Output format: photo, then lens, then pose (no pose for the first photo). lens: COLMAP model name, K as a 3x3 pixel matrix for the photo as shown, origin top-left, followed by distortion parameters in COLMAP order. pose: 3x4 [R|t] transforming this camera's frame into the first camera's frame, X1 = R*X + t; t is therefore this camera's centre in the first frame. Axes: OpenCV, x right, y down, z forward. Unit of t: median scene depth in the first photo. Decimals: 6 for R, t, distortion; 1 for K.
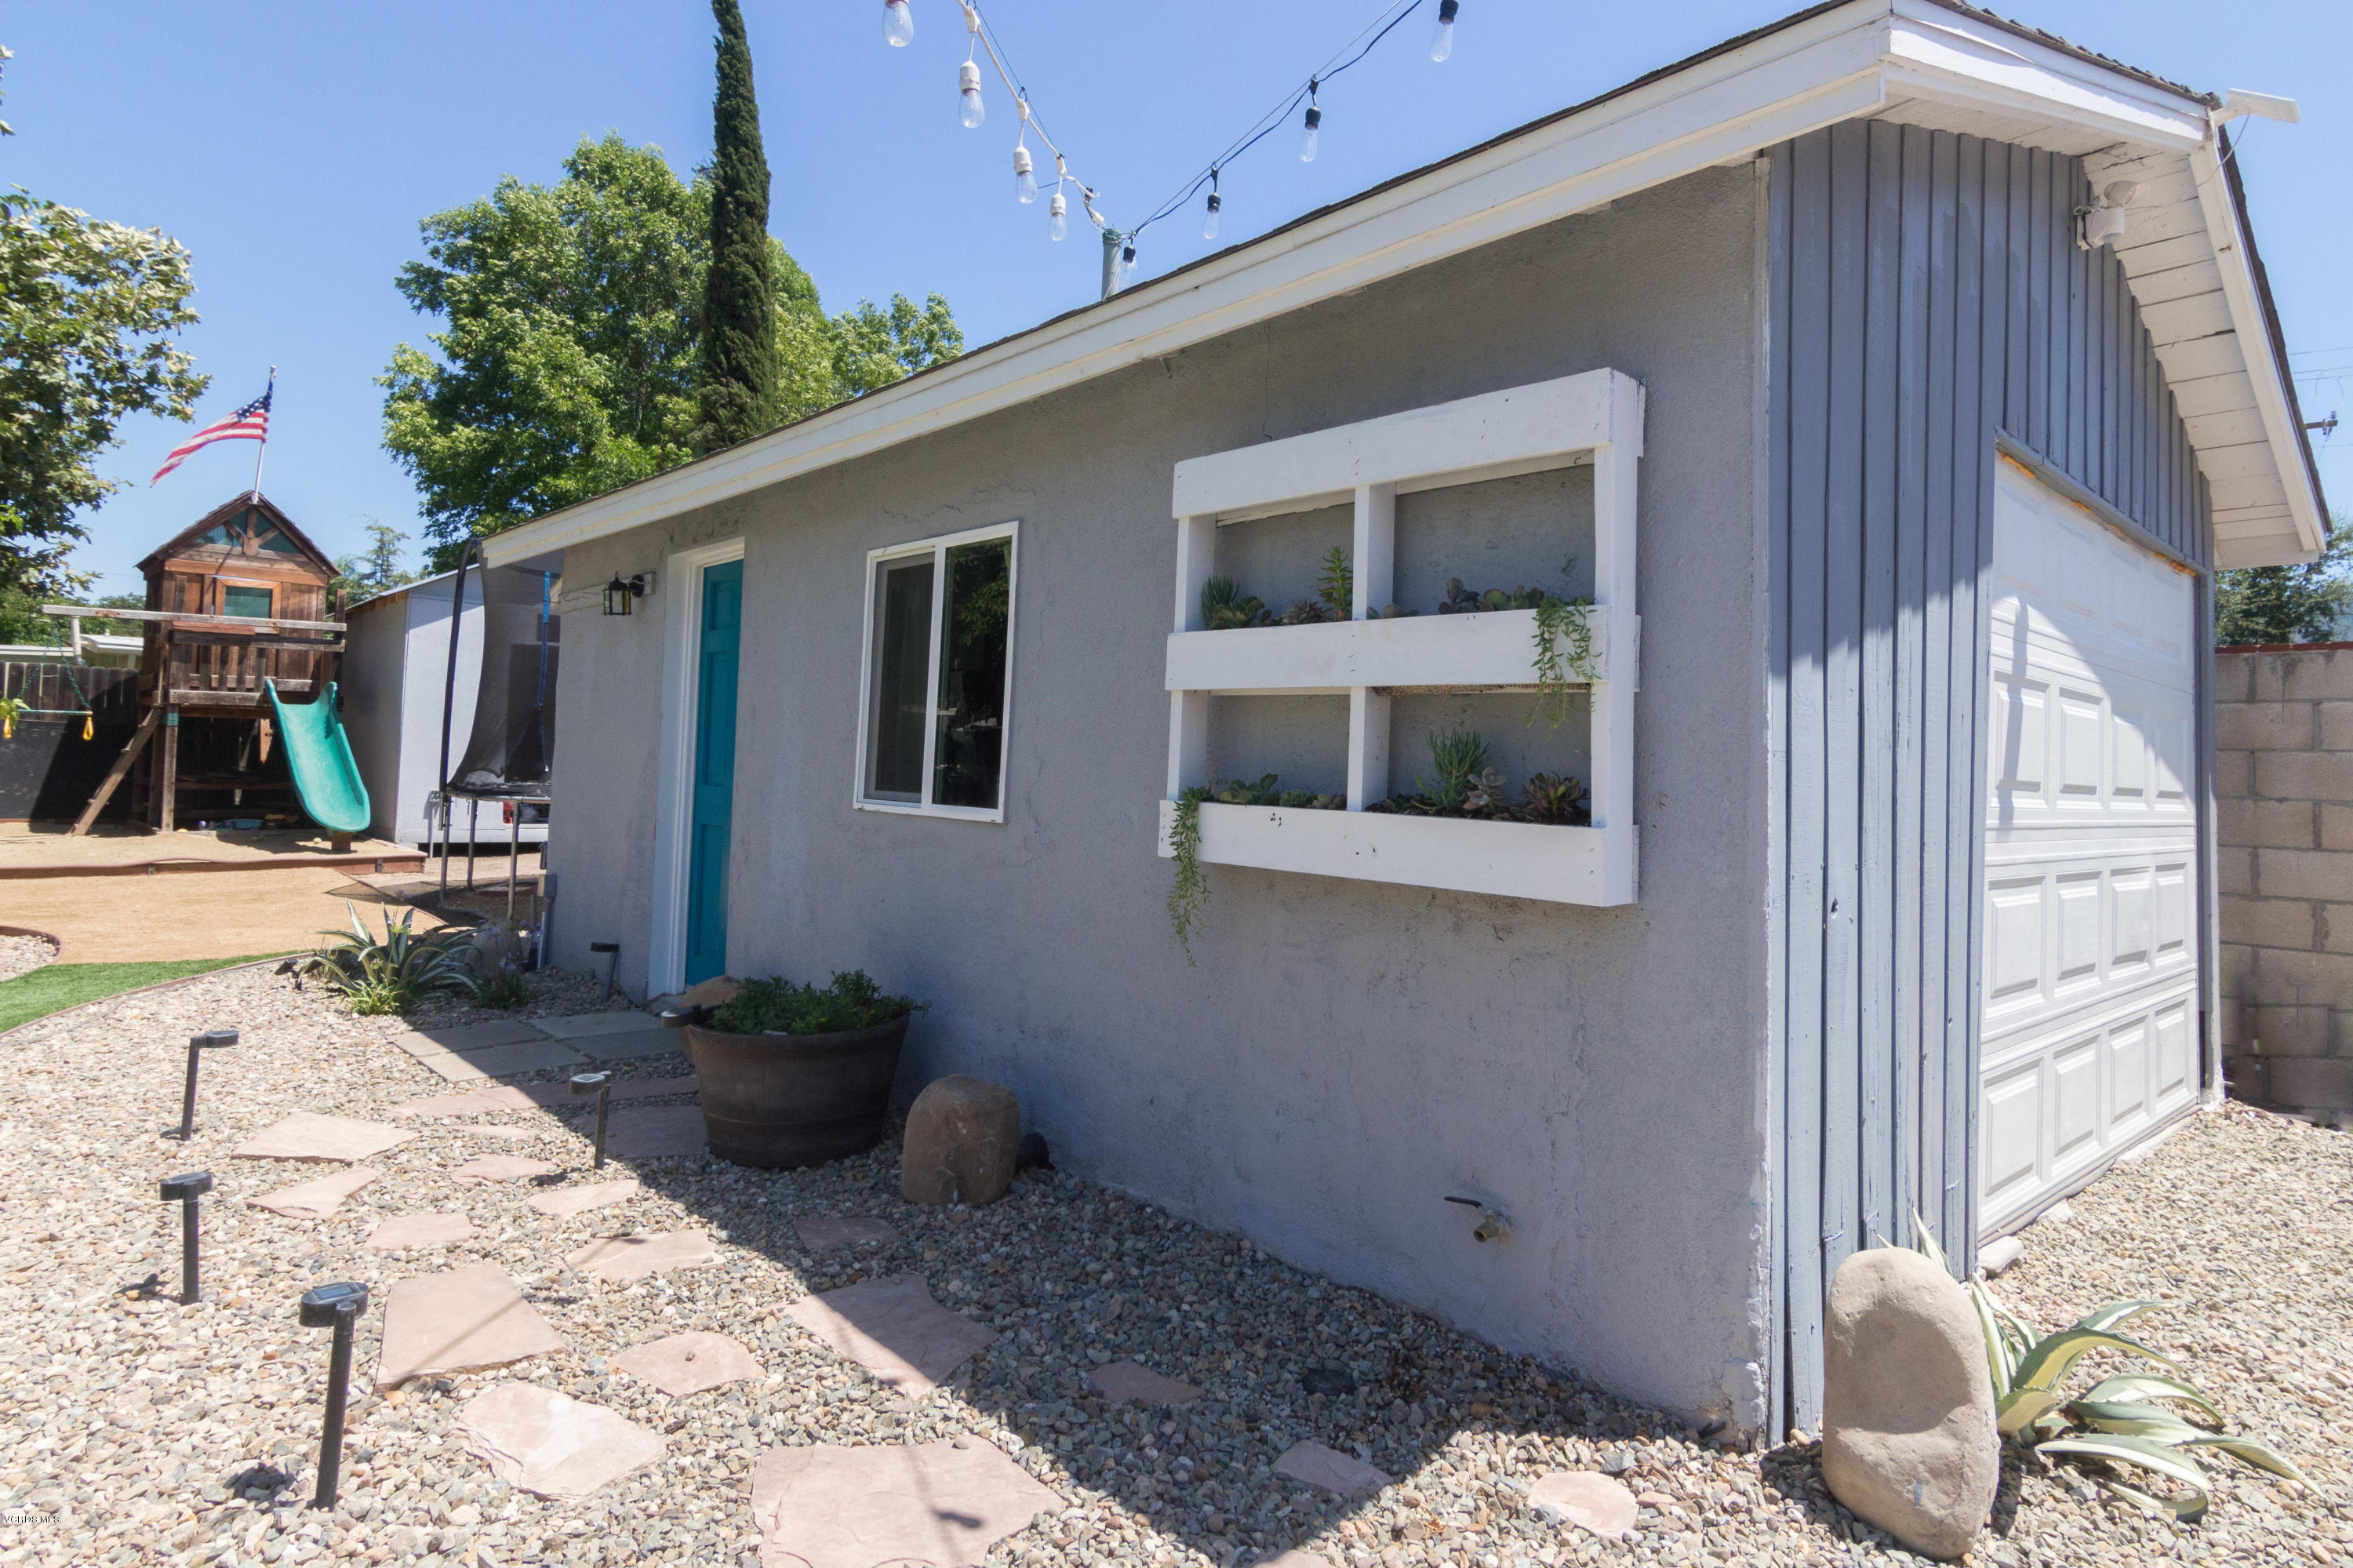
lens RADIAL K [[1254.1, 0, 1198.5], [0, 1254.1, 705.9], [0, 0, 1]] dist [-0.000581, 0.000357]
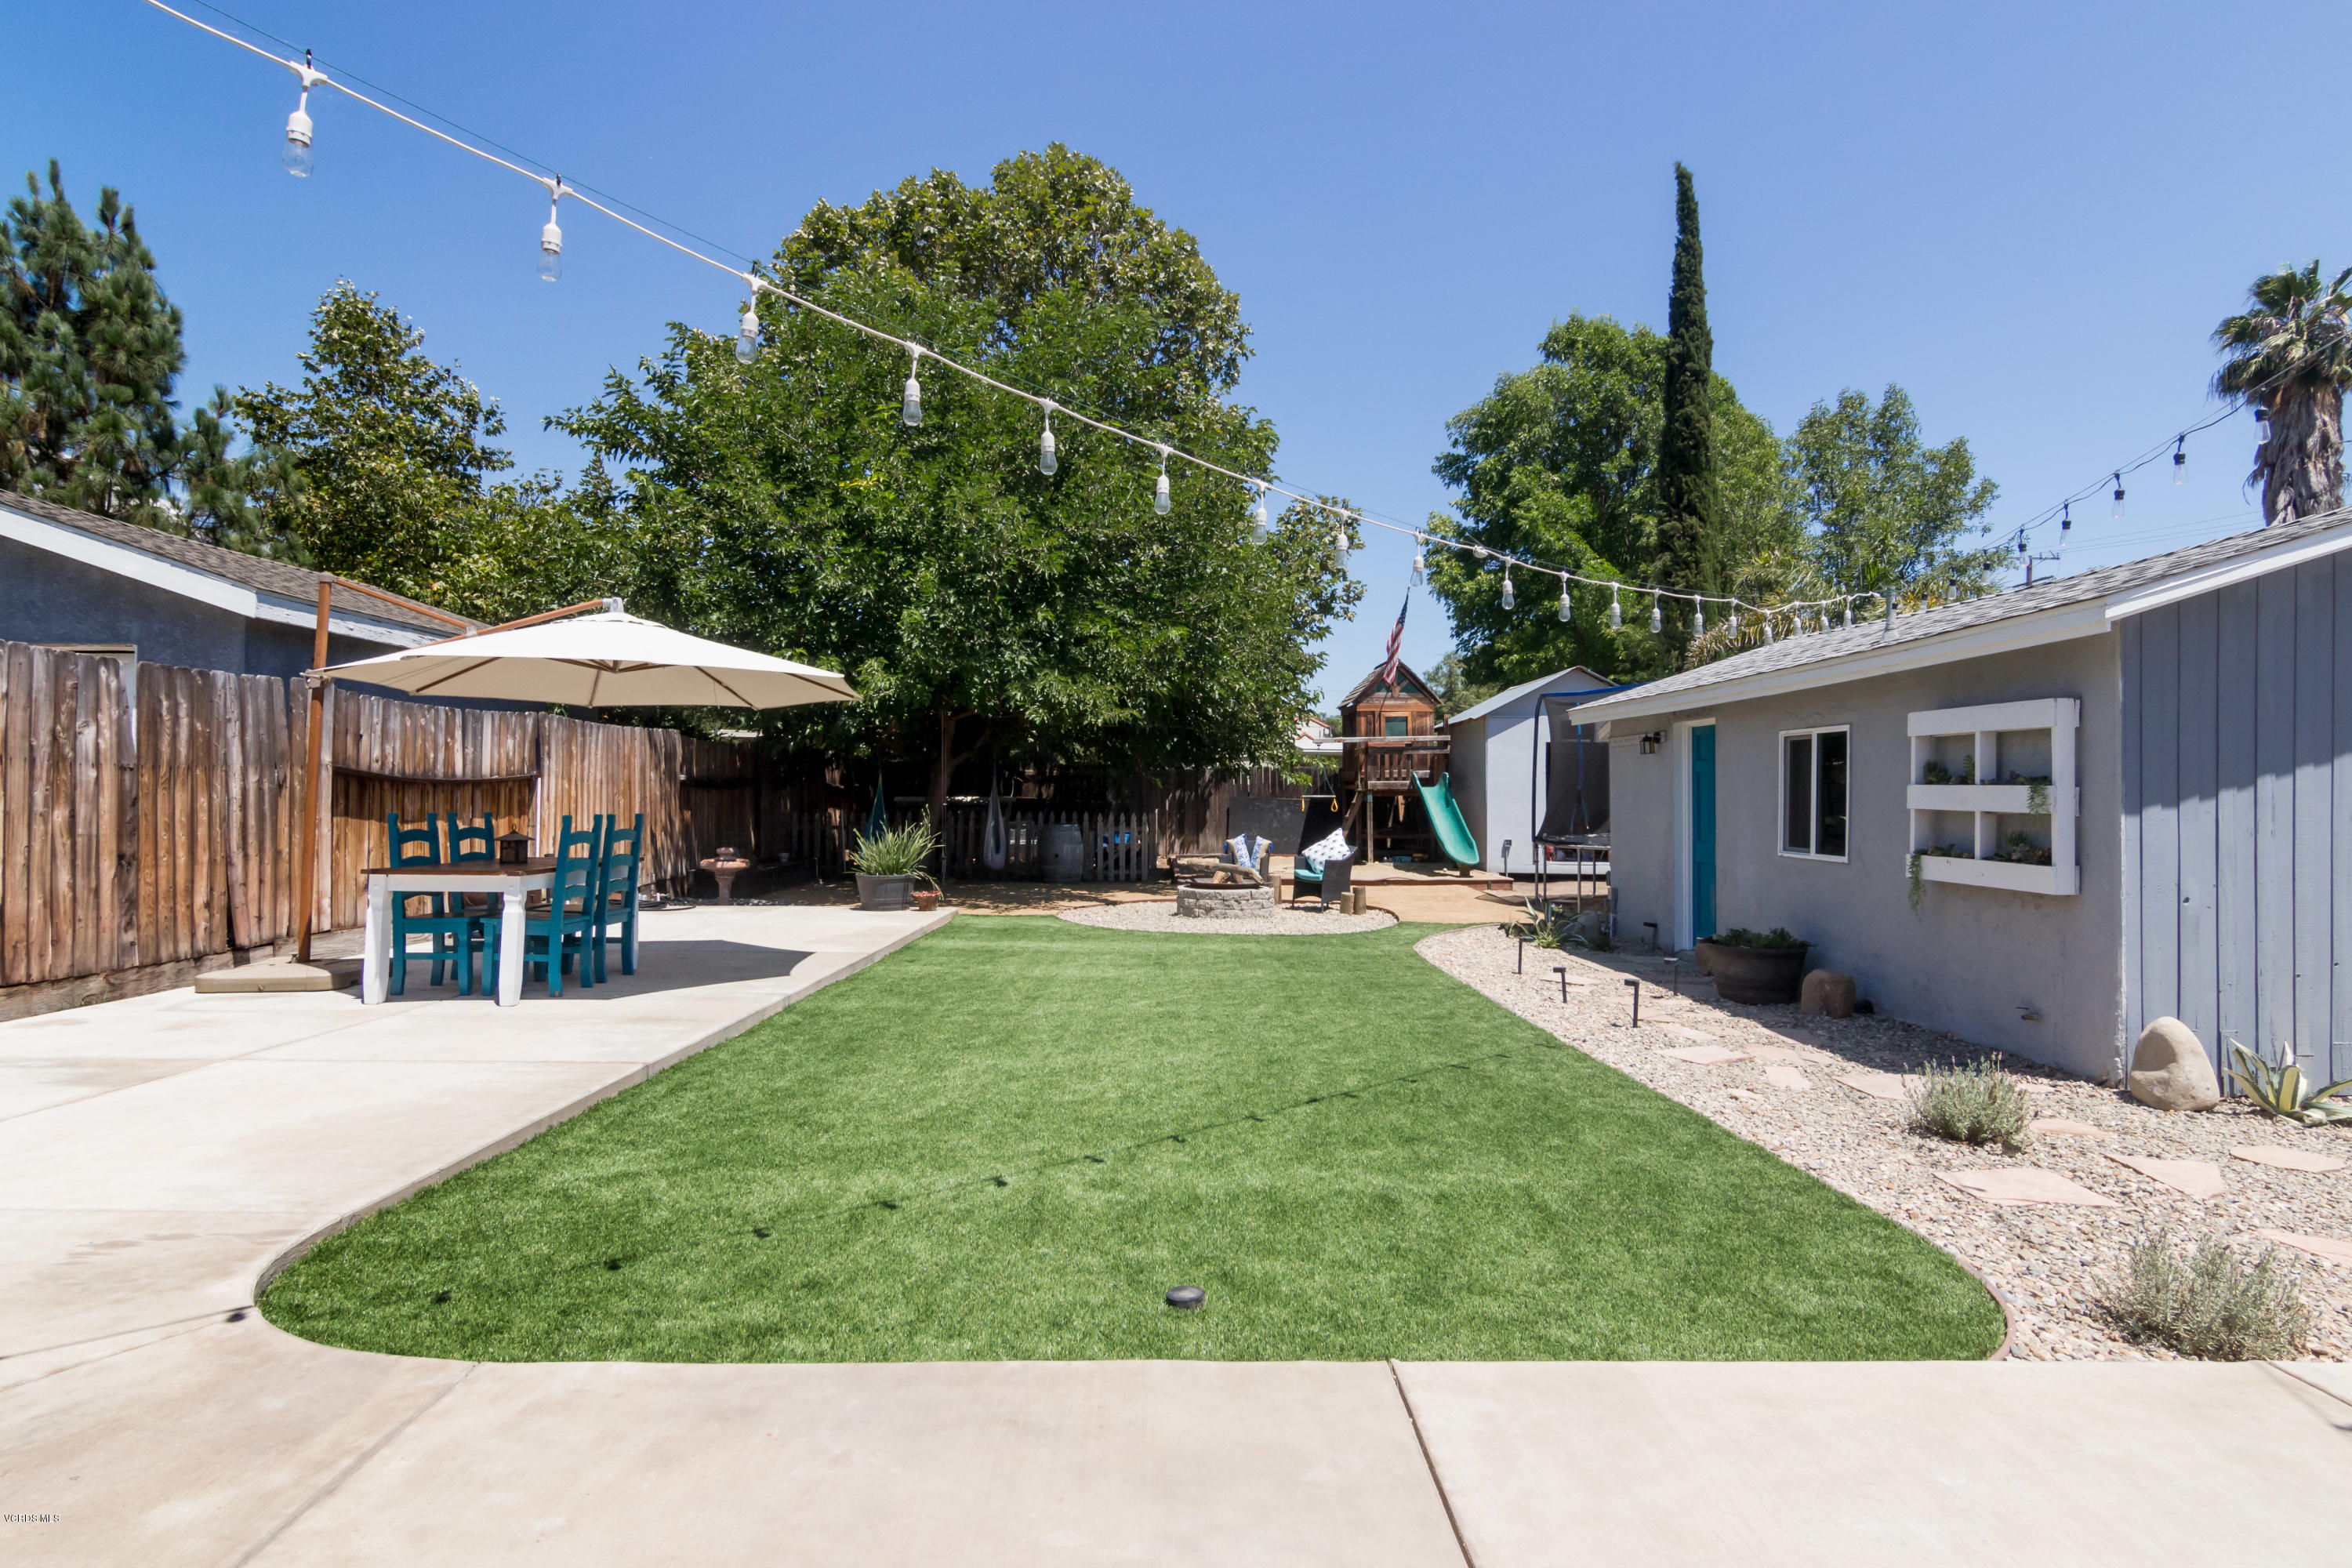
lens RADIAL K [[1203.5, 0, 1176.0], [0, 1203.5, 784.0], [0, 0, 1]] dist [-0.002960, -0.000931]
pose [[0.728015, -0.030036, -0.684903, 0.396058], [0.048306, 0.998804, 0.007545, -0.107621], [0.683858, -0.038578, 0.728595, -1.220559]]
